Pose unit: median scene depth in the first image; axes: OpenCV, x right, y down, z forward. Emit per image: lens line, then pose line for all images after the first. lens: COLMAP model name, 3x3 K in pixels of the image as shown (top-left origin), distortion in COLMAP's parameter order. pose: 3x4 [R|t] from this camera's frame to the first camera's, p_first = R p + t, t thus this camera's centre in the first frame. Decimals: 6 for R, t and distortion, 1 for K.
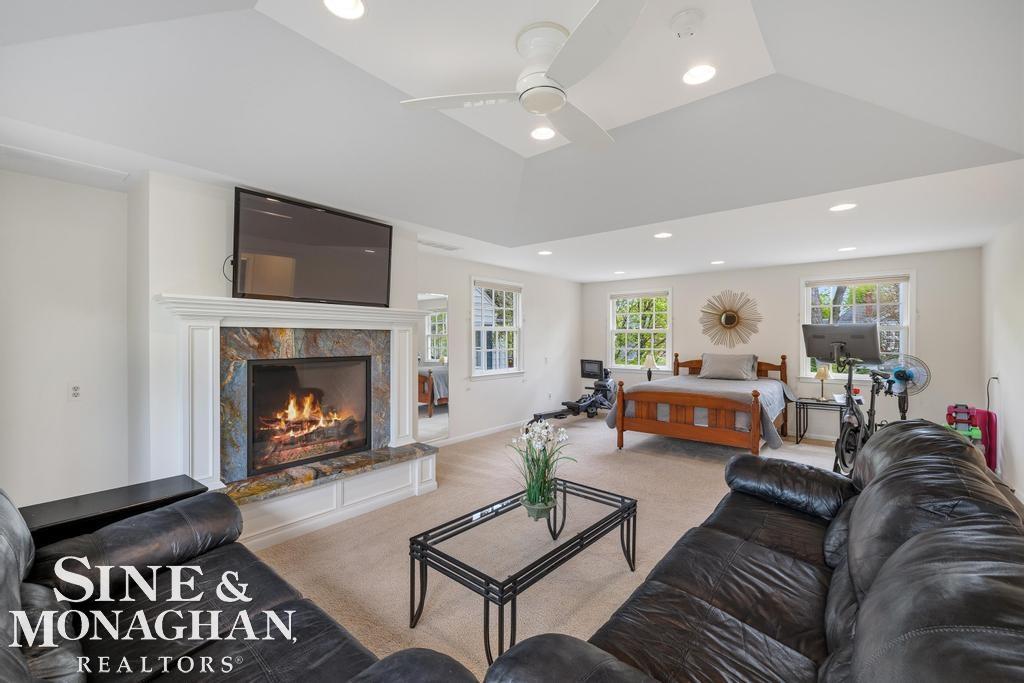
lens RADIAL K [[429.1, 0, 521.1], [0, 429.1, 333.9], [0, 0, 1]] dist [0.001599, 0.000811]
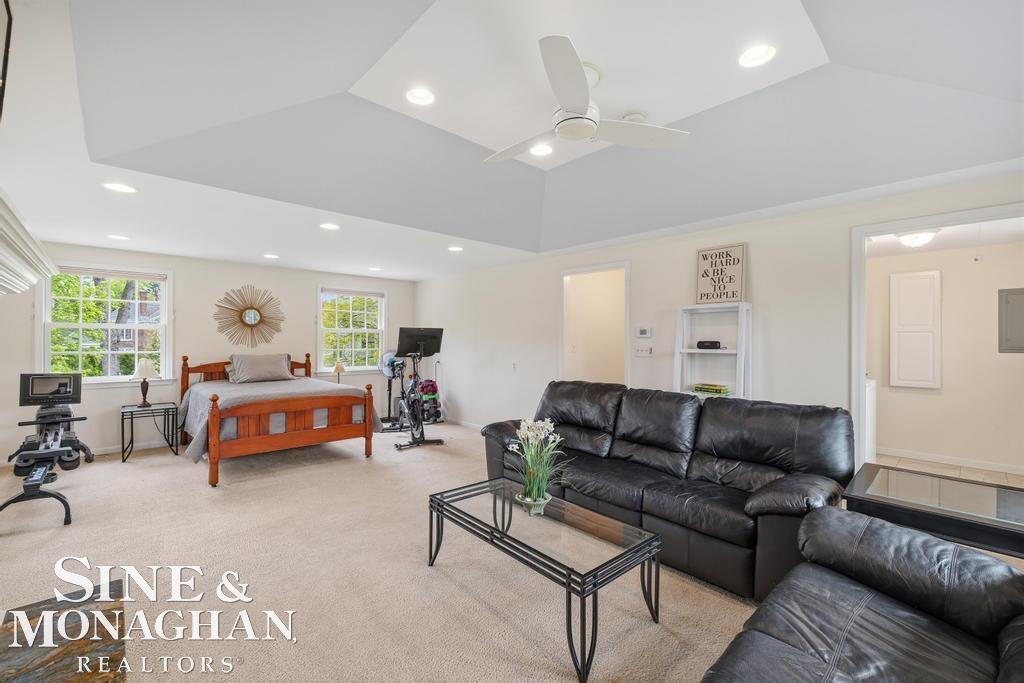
lens RADIAL K [[429.1, 0, 514.4], [0, 429.1, 343.1], [0, 0, 1]] dist [0.001599, 0.000811]
pose [[0.122837, -0.009727, 0.992379, -0.374828], [-0.020056, 0.999723, 0.012282, 0.000019], [-0.992224, -0.021412, 0.122608, 0.337671]]
